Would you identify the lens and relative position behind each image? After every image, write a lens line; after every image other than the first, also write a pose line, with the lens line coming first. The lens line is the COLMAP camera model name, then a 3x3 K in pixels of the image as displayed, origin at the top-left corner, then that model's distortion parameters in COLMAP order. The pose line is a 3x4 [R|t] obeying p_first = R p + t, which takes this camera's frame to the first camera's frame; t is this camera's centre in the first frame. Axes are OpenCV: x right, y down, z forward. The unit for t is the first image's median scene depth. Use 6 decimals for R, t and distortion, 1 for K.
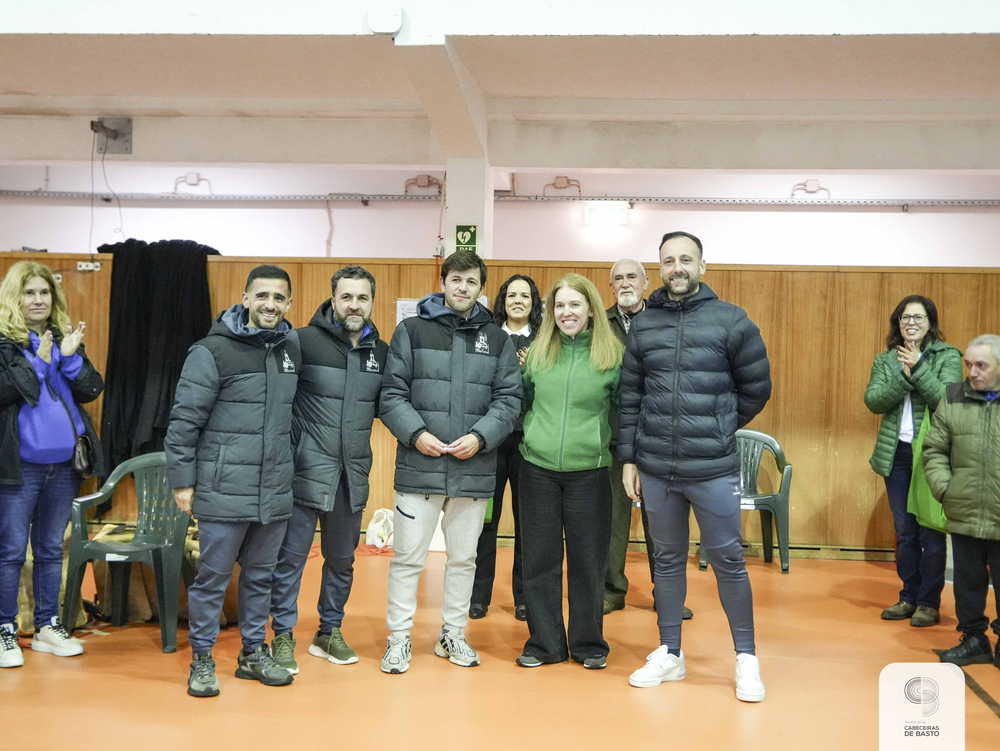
lens RADIAL K [[1318.0, 0, 496.0], [0, 1318.0, 378.4], [0, 0, 1]] dist [0.019736, 0.000000]
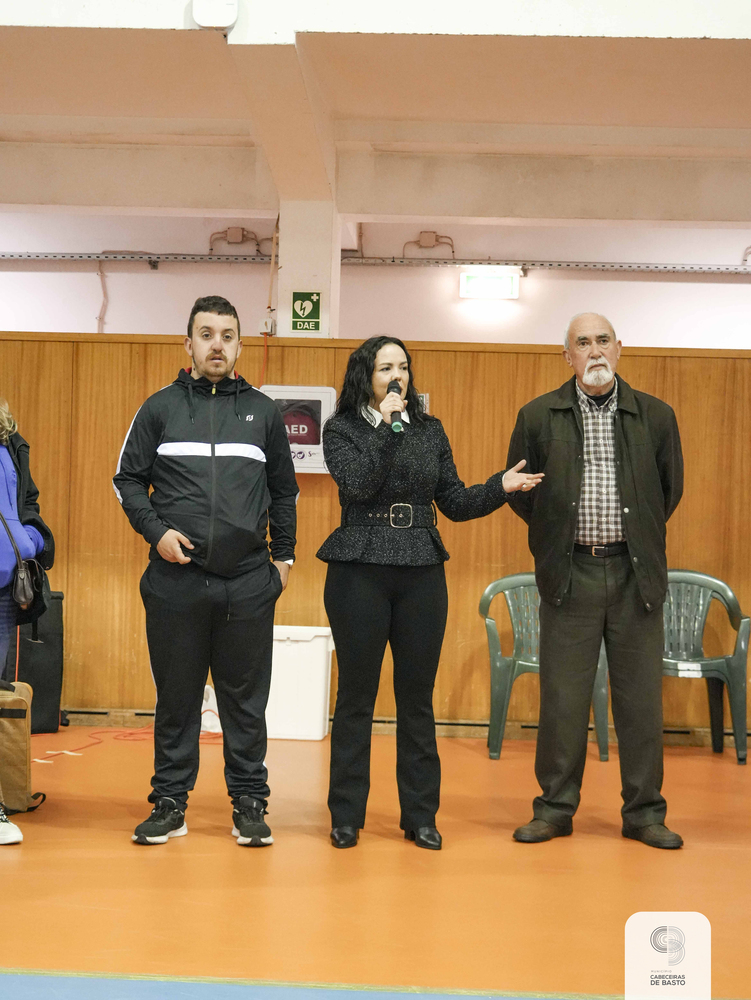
lens RADIAL K [[1991.2, 0, 368.8], [0, 1991.2, 490.3], [0, 0, 1]] dist [0.040226, 0.000000]
pose [[0.998931, 0.006705, 0.045727, -0.037659], [-0.005183, 0.999431, -0.033320, 0.029927], [-0.045925, 0.033047, 0.998398, -0.098941]]
